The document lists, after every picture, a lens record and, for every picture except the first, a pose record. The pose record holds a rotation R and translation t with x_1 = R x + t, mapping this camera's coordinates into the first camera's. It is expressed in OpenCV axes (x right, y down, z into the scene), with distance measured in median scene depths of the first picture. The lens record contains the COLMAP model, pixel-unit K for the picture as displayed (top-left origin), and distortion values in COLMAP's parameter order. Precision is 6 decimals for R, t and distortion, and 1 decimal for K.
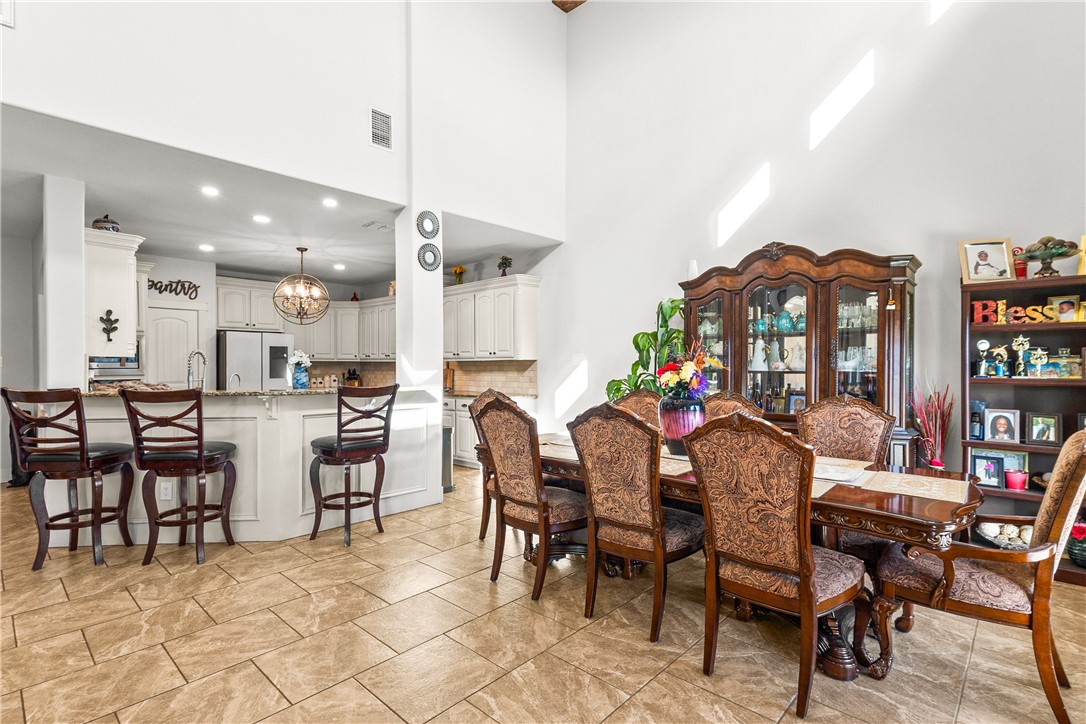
lens RADIAL K [[513.4, 0, 542.2], [0, 513.4, 368.6], [0, 0, 1]] dist [0.025760, -0.002112]
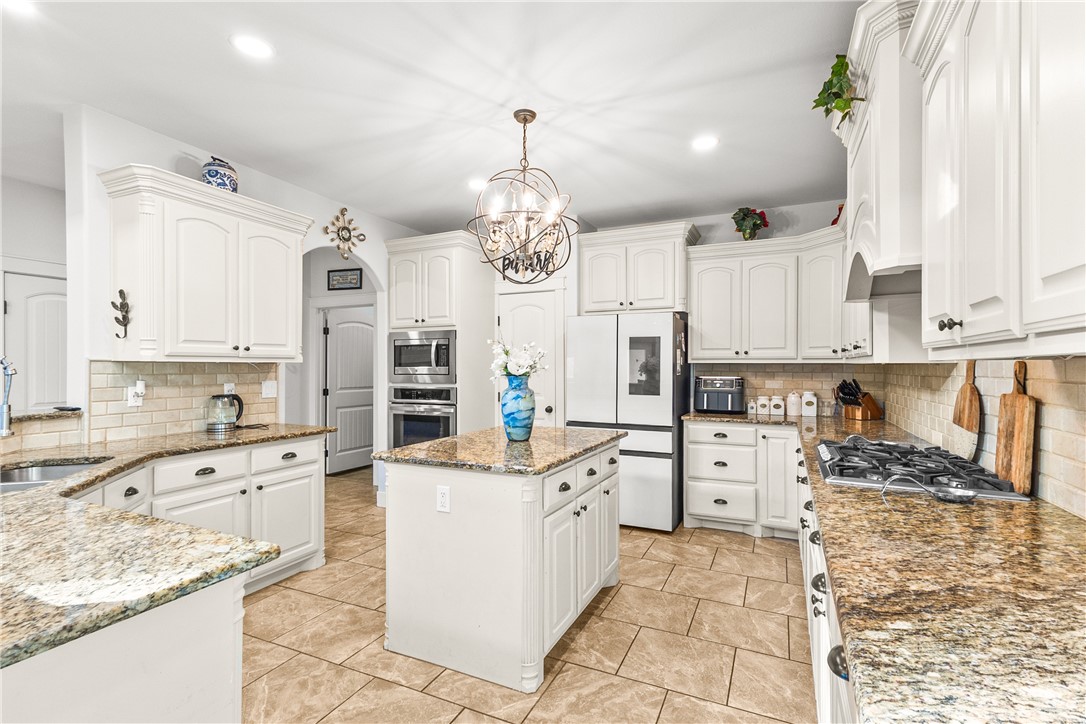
lens RADIAL K [[513.4, 0, 536.0], [0, 513.4, 367.6], [0, 0, 1]] dist [0.025760, -0.002112]
pose [[0.298460, 0.003422, -0.954416, -0.050349], [-0.006987, 0.999975, 0.001401, -0.022214], [0.954397, 0.006251, 0.298476, 1.510944]]
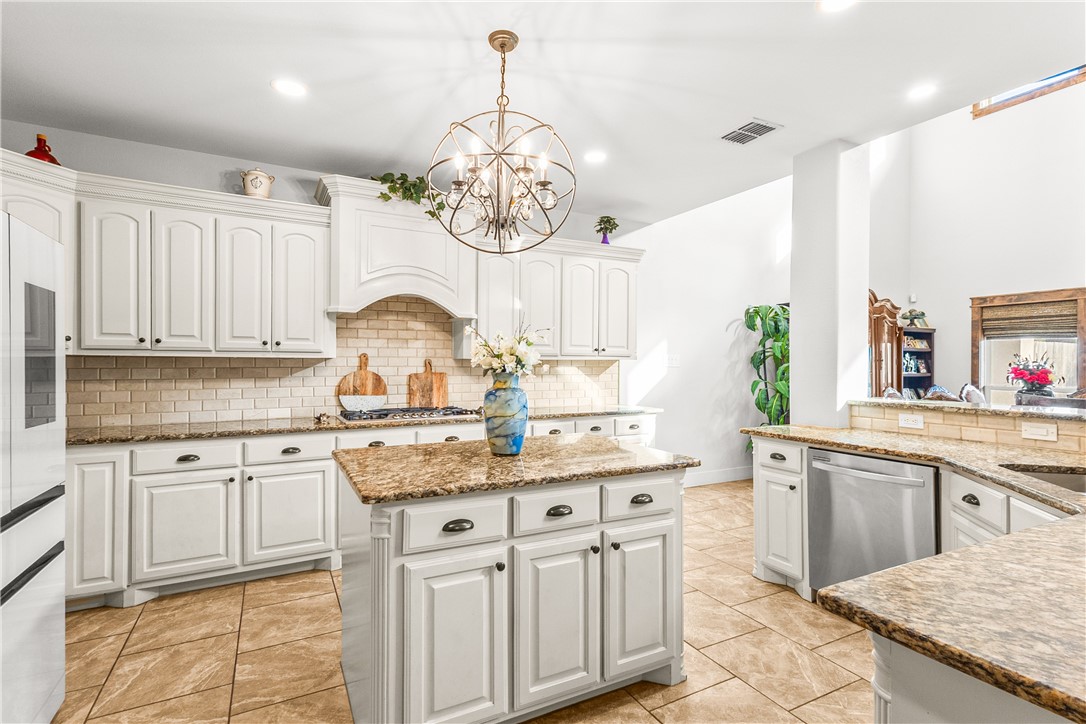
lens RADIAL K [[513.4, 0, 543.1], [0, 513.4, 363.2], [0, 0, 1]] dist [0.025760, -0.002112]
pose [[0.329956, 0.000512, 0.943996, -1.415659], [0.004002, 0.999990, -0.001941, -0.023069], [-0.943988, 0.004418, 0.329951, 1.537580]]
